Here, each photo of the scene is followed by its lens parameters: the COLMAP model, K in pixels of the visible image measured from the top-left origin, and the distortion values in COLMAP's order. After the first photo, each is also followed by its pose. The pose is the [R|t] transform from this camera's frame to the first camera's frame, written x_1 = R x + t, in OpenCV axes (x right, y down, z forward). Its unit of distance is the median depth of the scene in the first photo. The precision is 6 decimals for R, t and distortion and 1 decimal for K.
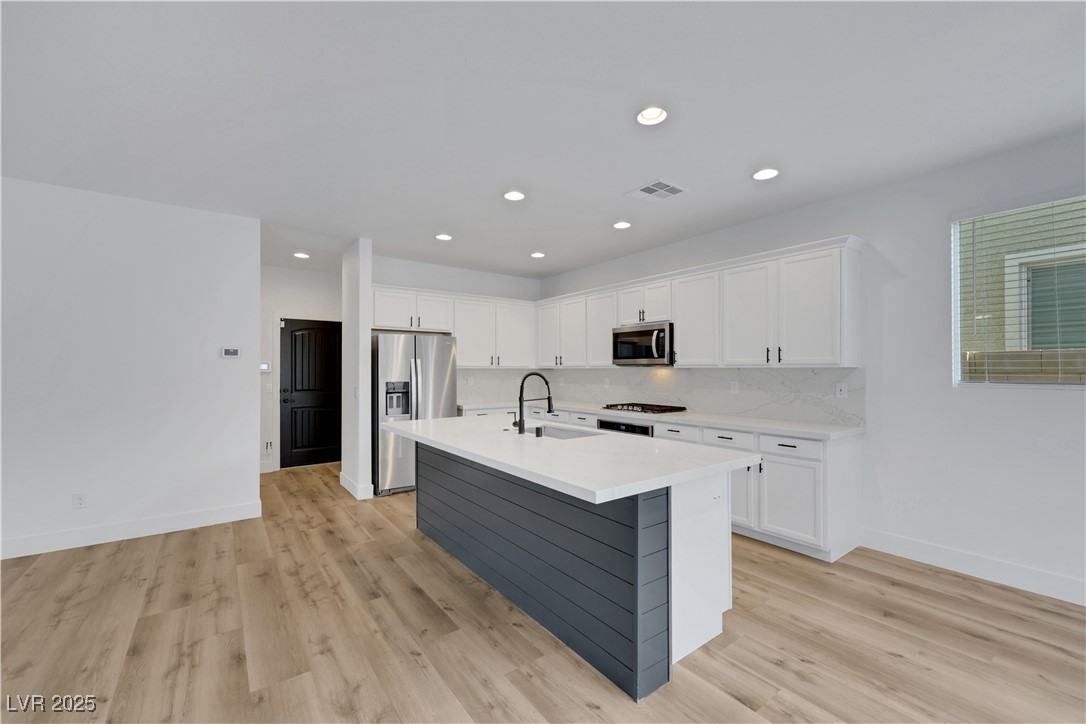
lens RADIAL K [[452.6, 0, 549.4], [0, 452.6, 366.6], [0, 0, 1]] dist [0.001224, 0.000163]
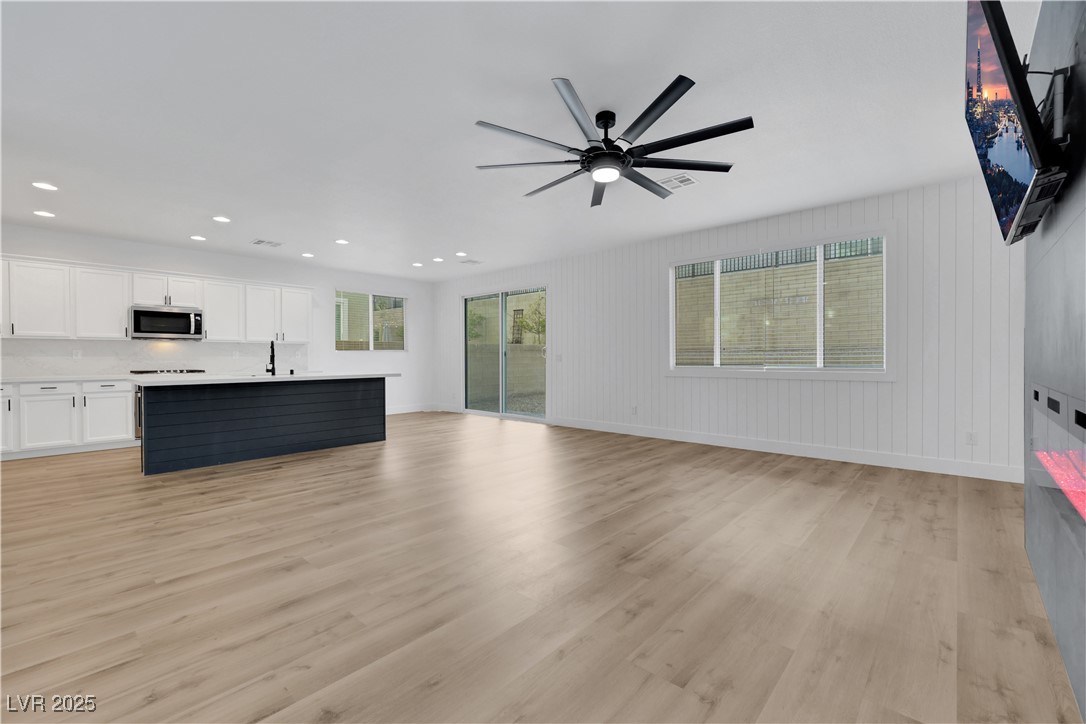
lens RADIAL K [[452.6, 0, 540.6], [0, 452.6, 362.0], [0, 0, 1]] dist [0.001224, 0.000163]
pose [[-0.192671, -0.007614, 0.981234, -1.904809], [-0.001263, 0.999971, 0.007511, 0.080109], [-0.981263, 0.000208, -0.192675, 0.299633]]
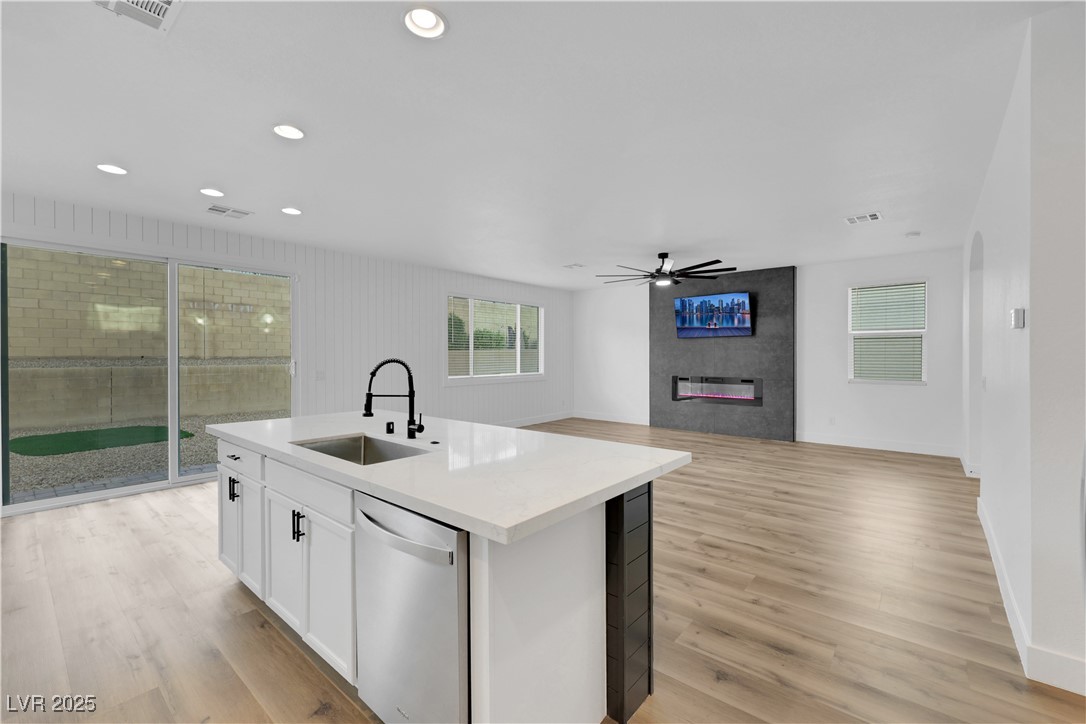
lens RADIAL K [[452.6, 0, 547.2], [0, 452.6, 361.3], [0, 0, 1]] dist [0.001224, 0.000163]
pose [[-0.973751, 0.009883, -0.227403, -0.103148], [0.008380, 0.999936, 0.007573, 0.015368], [0.227464, 0.005469, -0.973771, 1.714463]]
